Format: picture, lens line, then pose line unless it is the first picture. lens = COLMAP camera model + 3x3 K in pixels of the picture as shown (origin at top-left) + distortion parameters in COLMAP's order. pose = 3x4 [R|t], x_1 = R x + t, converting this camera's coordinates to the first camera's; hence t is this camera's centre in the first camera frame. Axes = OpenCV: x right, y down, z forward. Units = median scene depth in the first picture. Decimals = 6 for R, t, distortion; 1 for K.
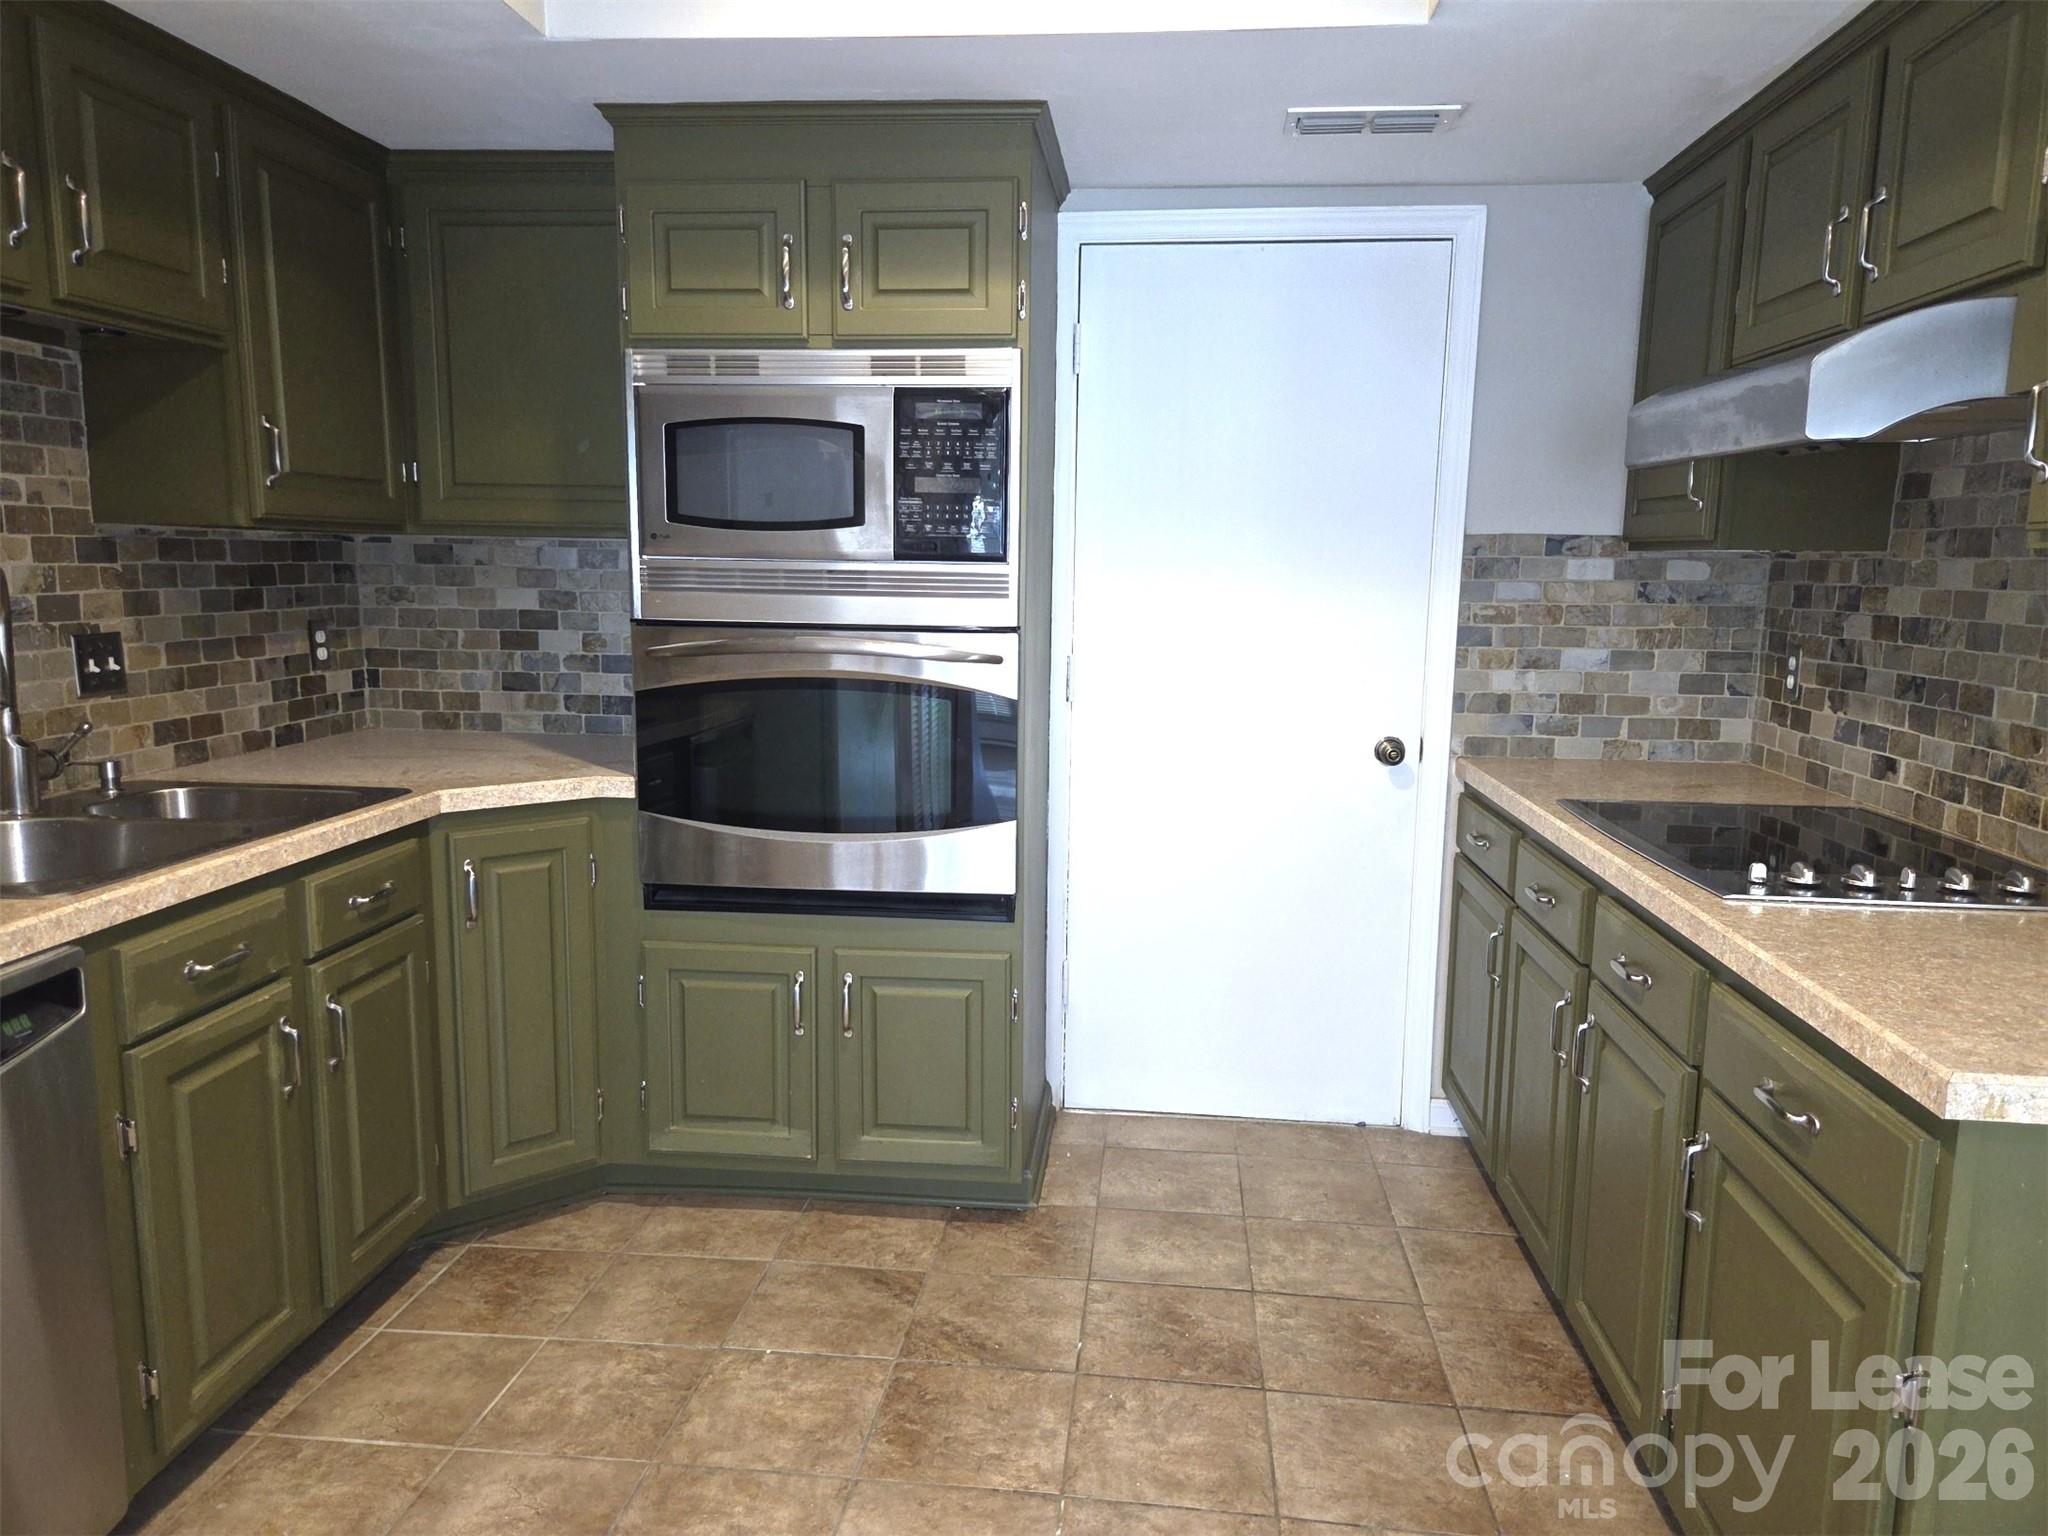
lens RADIAL K [[1387.3, 0, 1024.0], [0, 1387.3, 768.0], [0, 0, 1]] dist [0.043315, -0.047723]
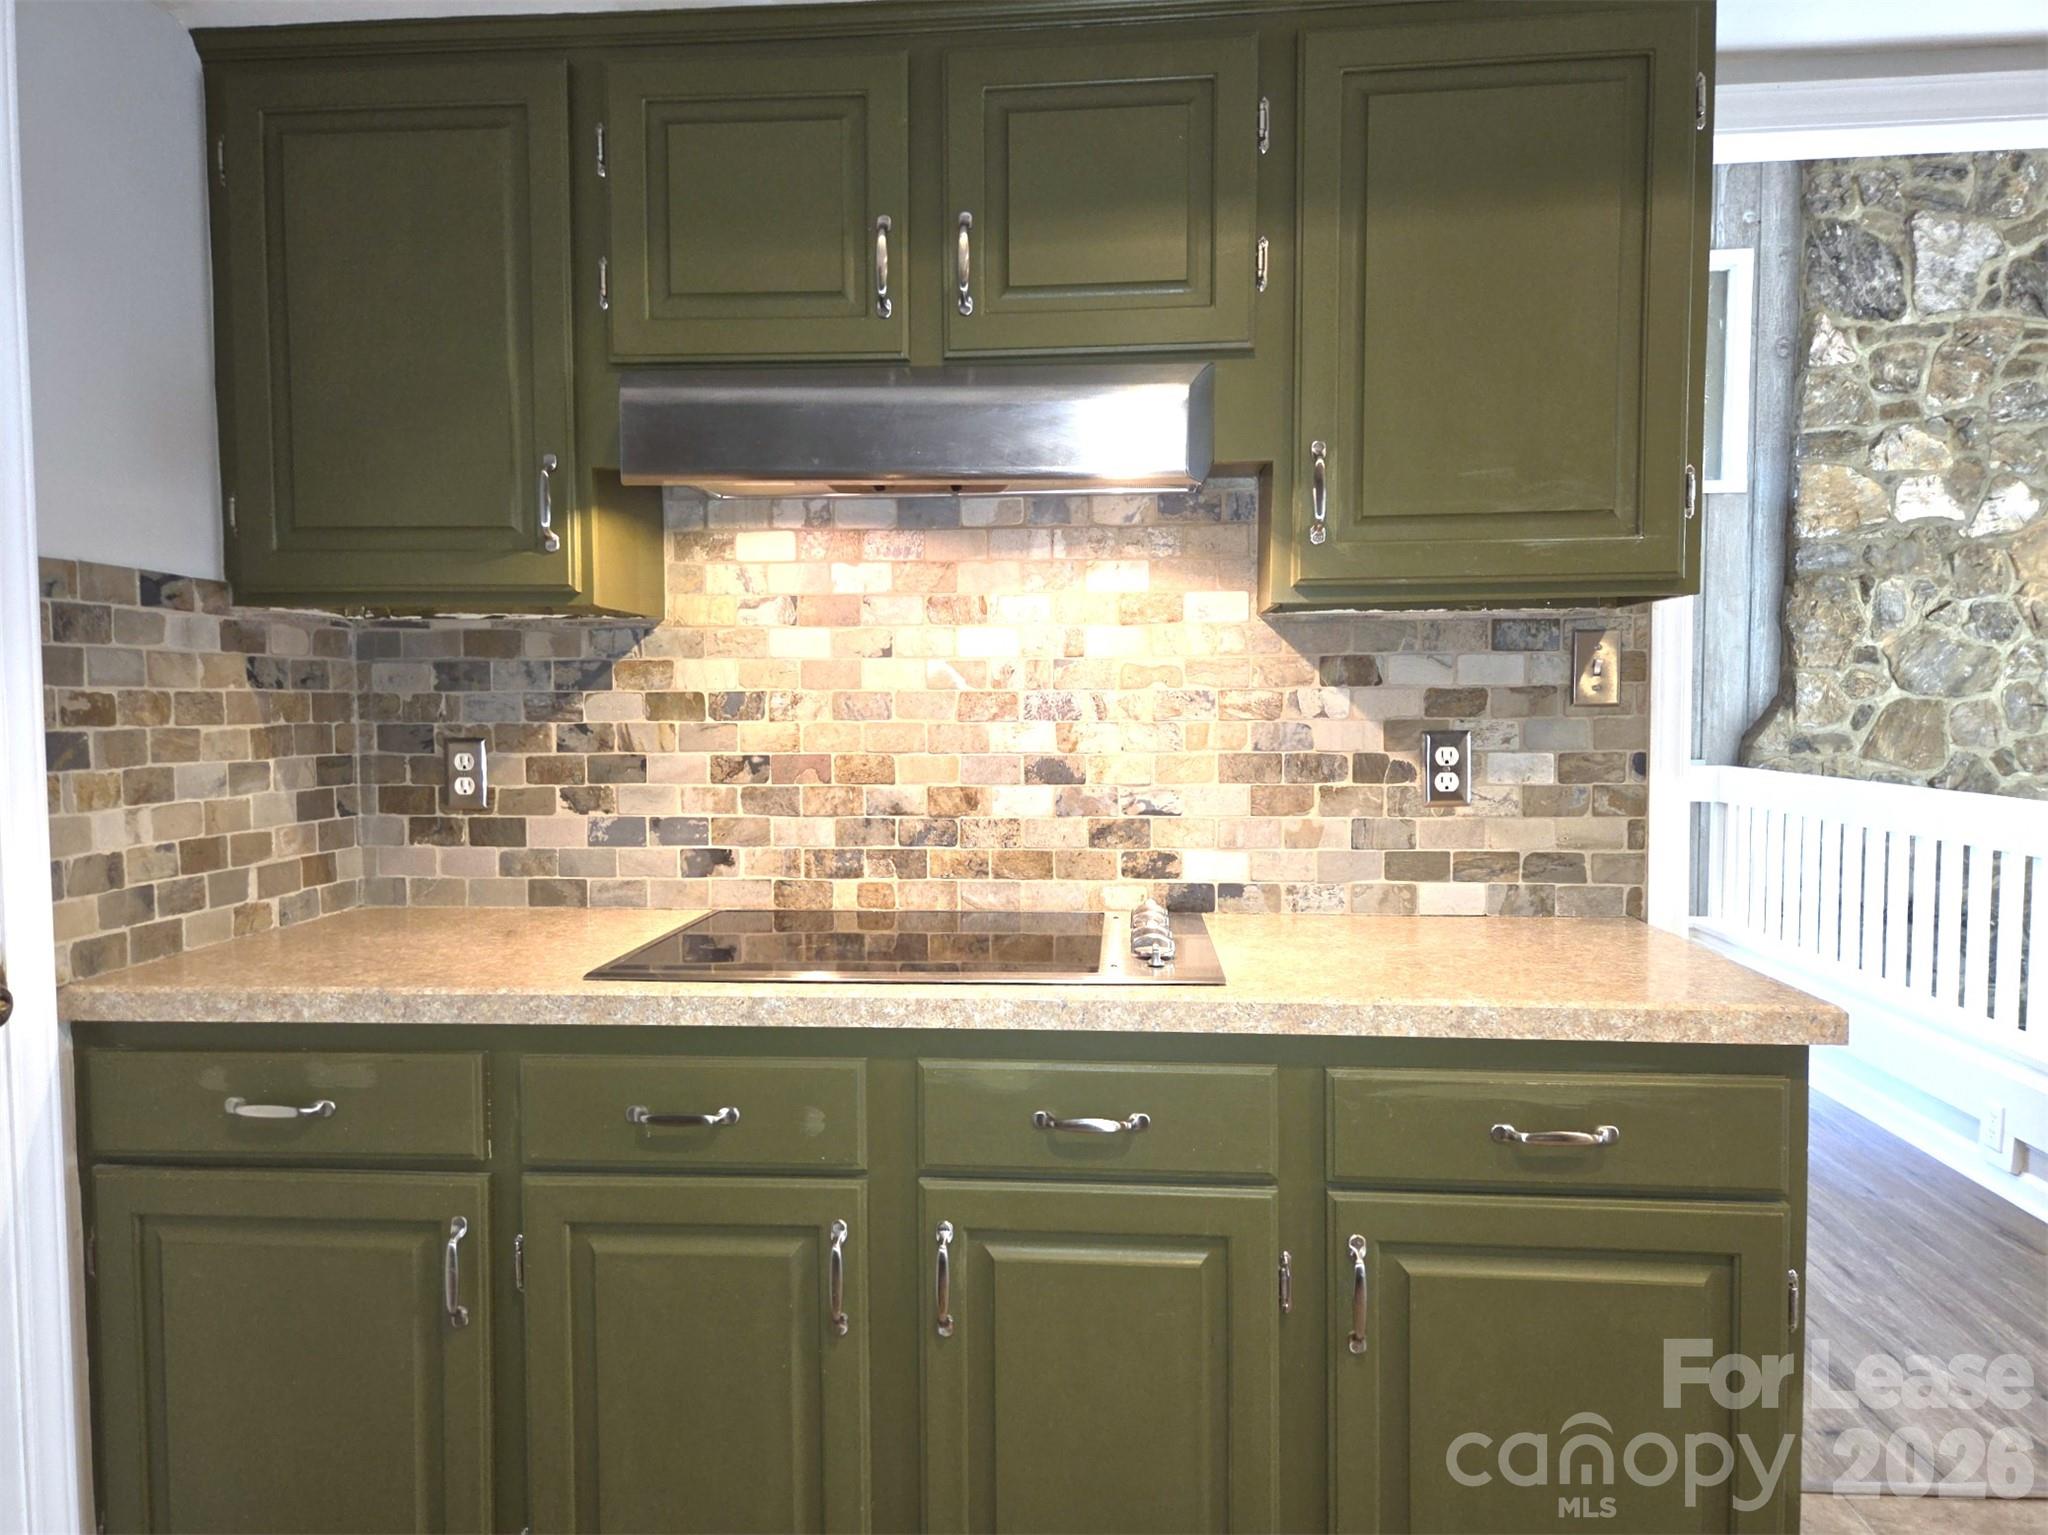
lens RADIAL K [[1387.3, 0, 1024.0], [0, 1387.3, 767.5], [0, 0, 1]] dist [0.043315, -0.047723]
pose [[-0.016716, -0.055646, 0.998311, -0.212985], [0.150514, 0.986932, 0.057532, -0.065801], [-0.988467, 0.151221, -0.008122, 0.662672]]
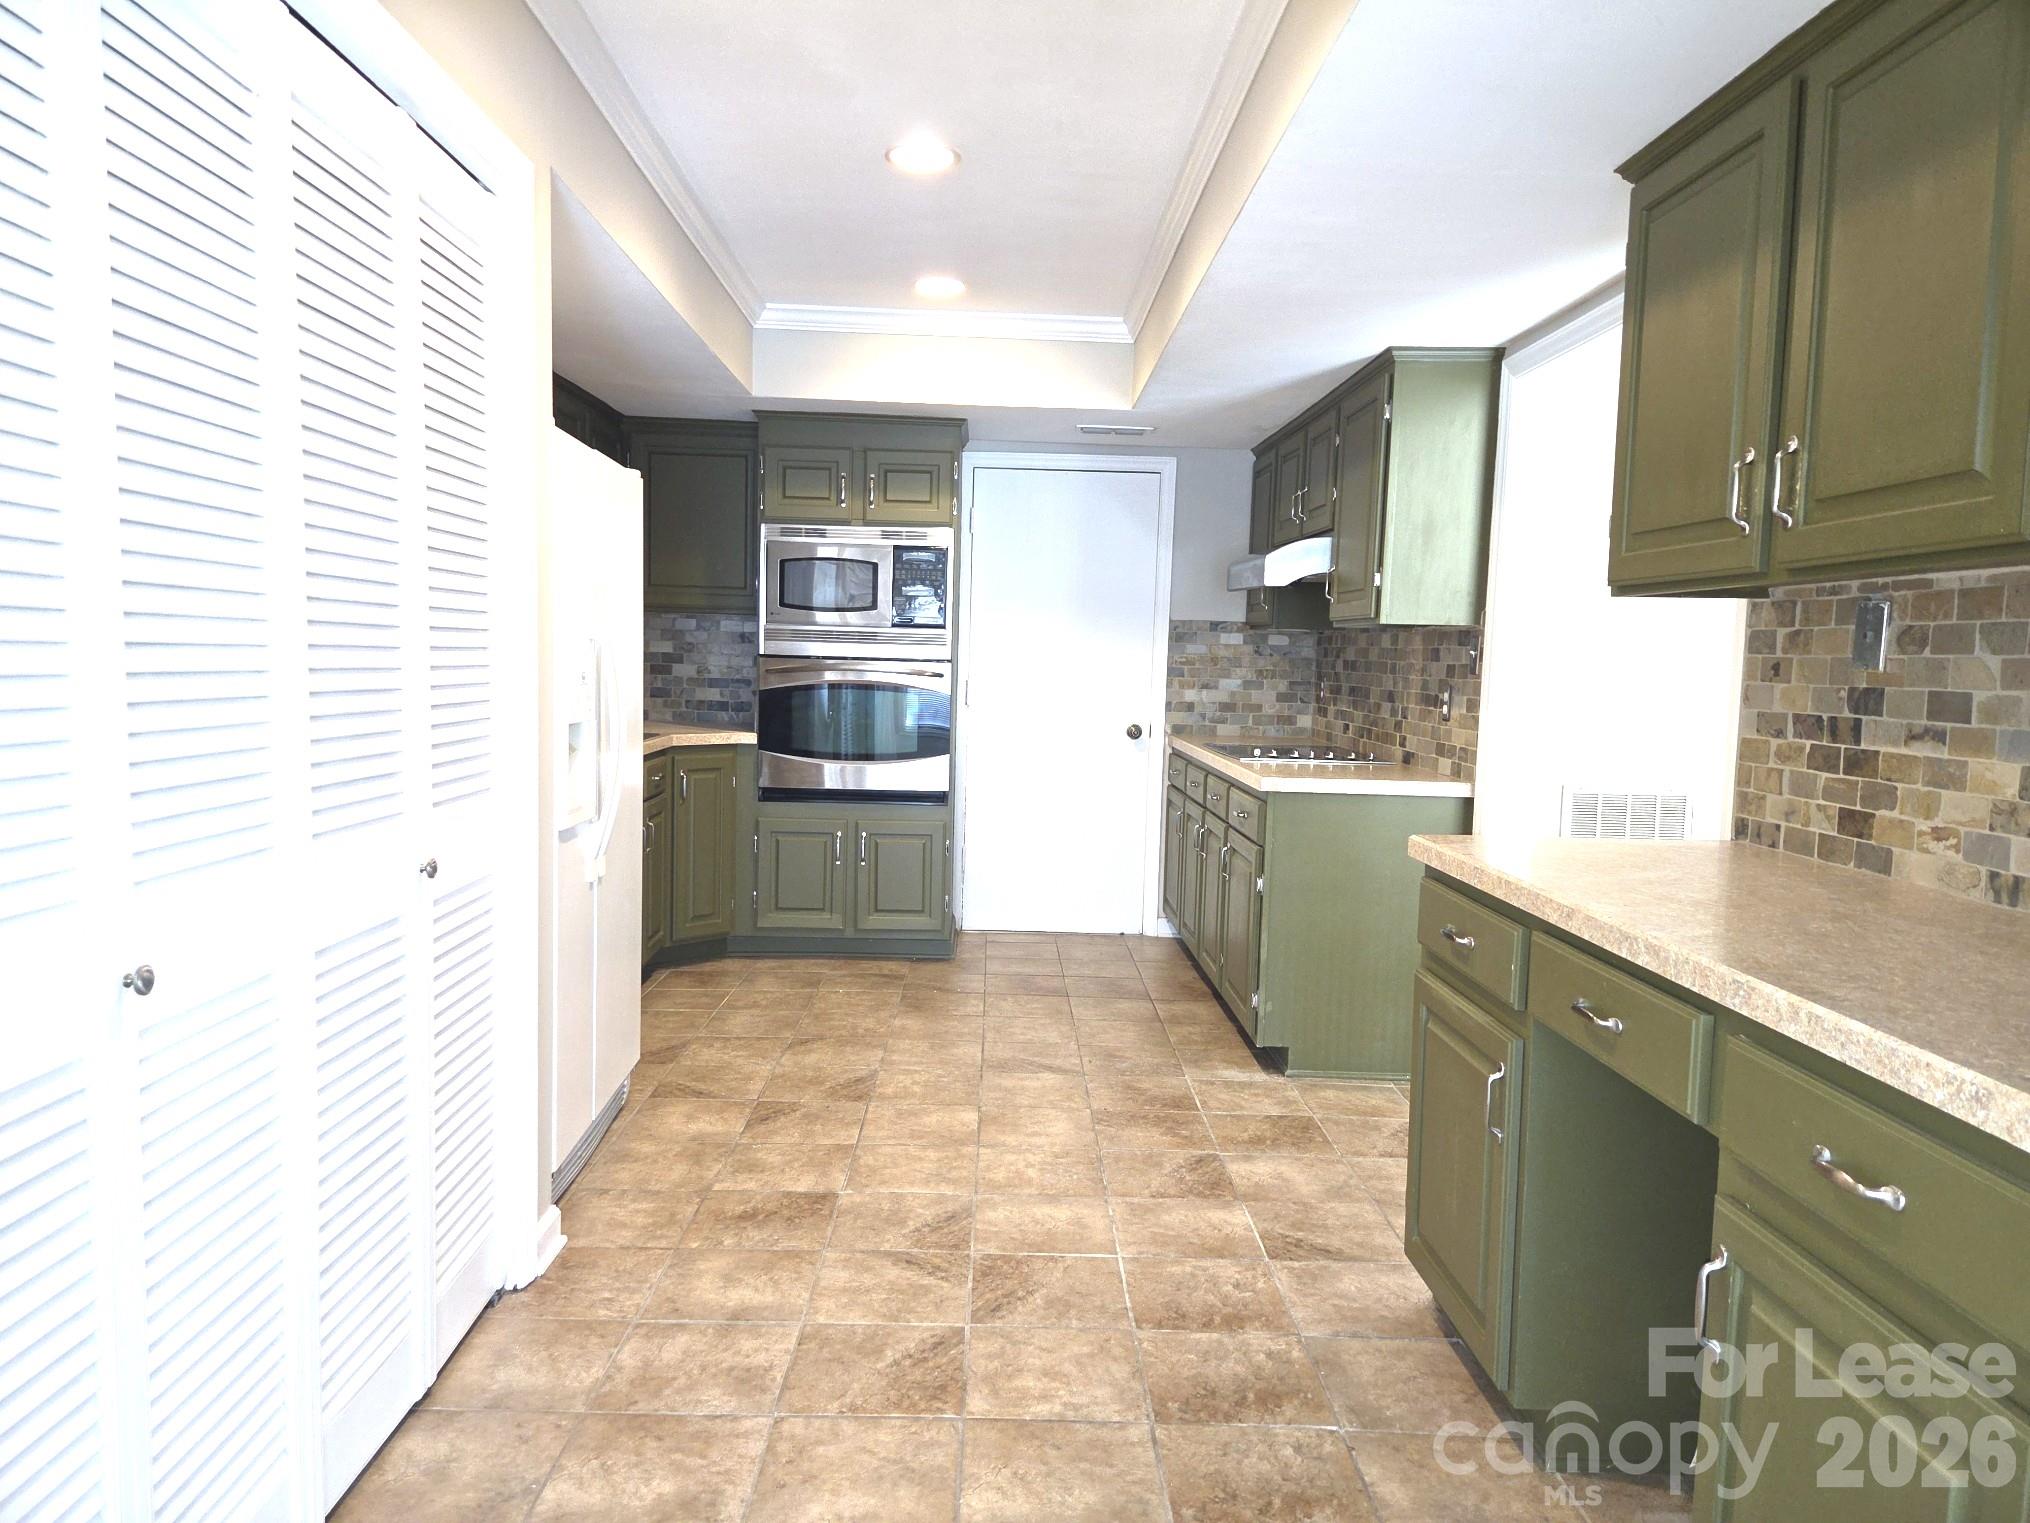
lens RADIAL K [[1324.6, 0, 1015.0], [0, 1324.6, 761.5], [0, 0, 1]] dist [0.002012, 0.000033]
pose [[0.992429, 0.003943, 0.122755, -0.127759], [0.003252, 0.998291, -0.058353, 0.139836], [-0.122775, 0.058310, 0.990720, -0.811092]]
